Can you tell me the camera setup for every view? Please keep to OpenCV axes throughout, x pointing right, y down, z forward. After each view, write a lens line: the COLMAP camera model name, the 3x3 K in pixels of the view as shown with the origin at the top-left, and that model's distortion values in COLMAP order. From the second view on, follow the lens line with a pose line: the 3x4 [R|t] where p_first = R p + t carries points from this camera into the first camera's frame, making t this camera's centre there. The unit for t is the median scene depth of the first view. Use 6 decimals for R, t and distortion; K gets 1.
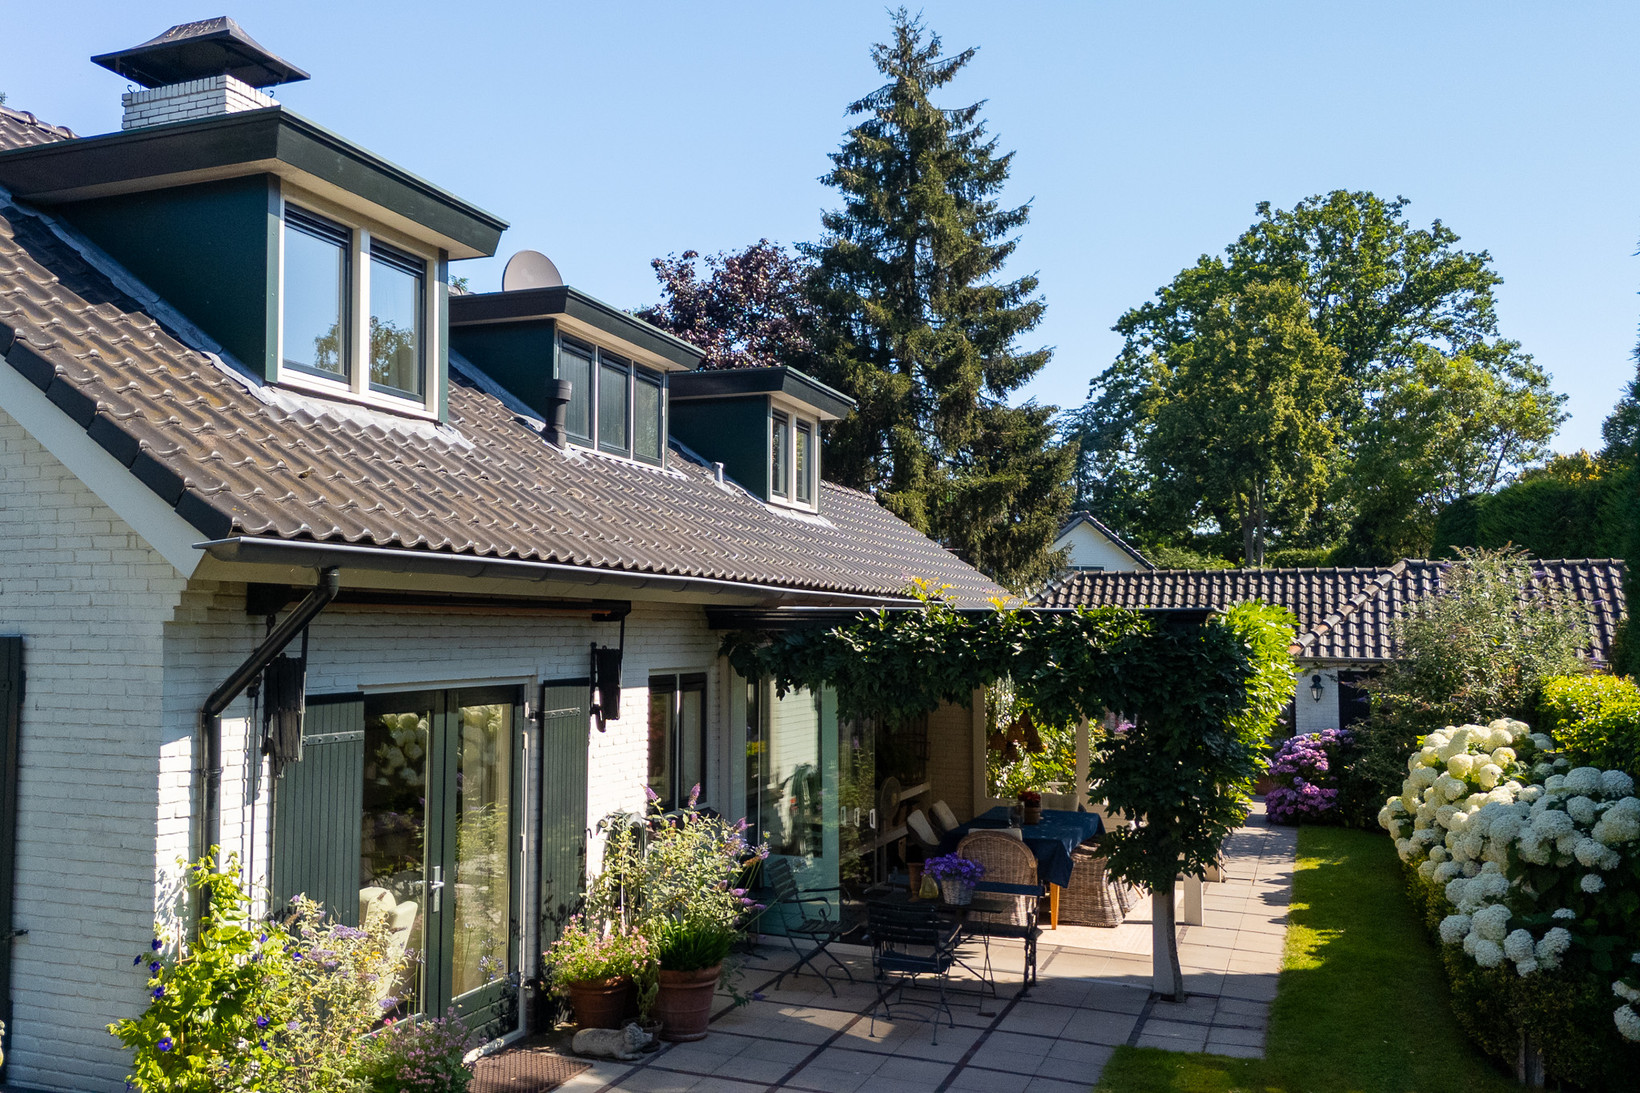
lens RADIAL K [[1322.9, 0, 820.0], [0, 1322.9, 546.5], [0, 0, 1]] dist [0.010715, 0.009752]
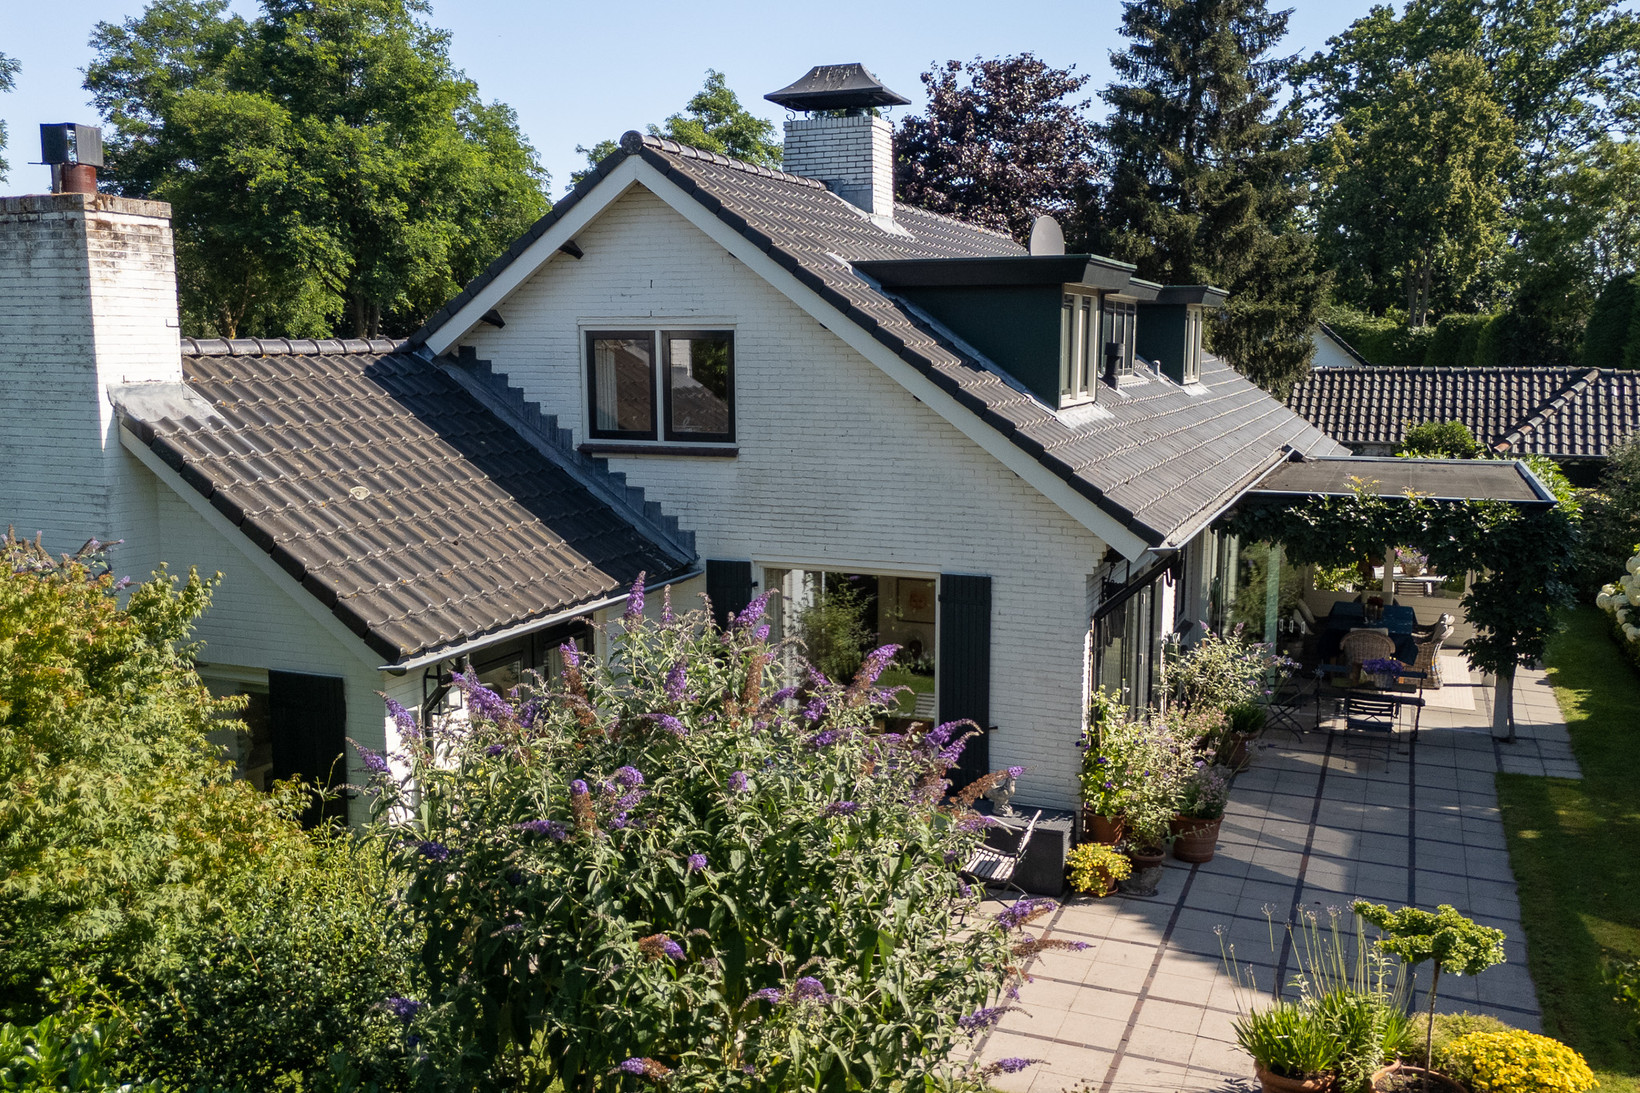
lens RADIAL K [[1304.9, 0, 921.8], [0, 1304.9, 545.0], [0, 0, 1]] dist [0.040094, -0.072494]
pose [[0.999981, -0.004247, 0.004412, -0.171969], [0.003185, 0.976003, 0.217736, -0.091166], [-0.005231, -0.217718, 0.975998, -0.188620]]
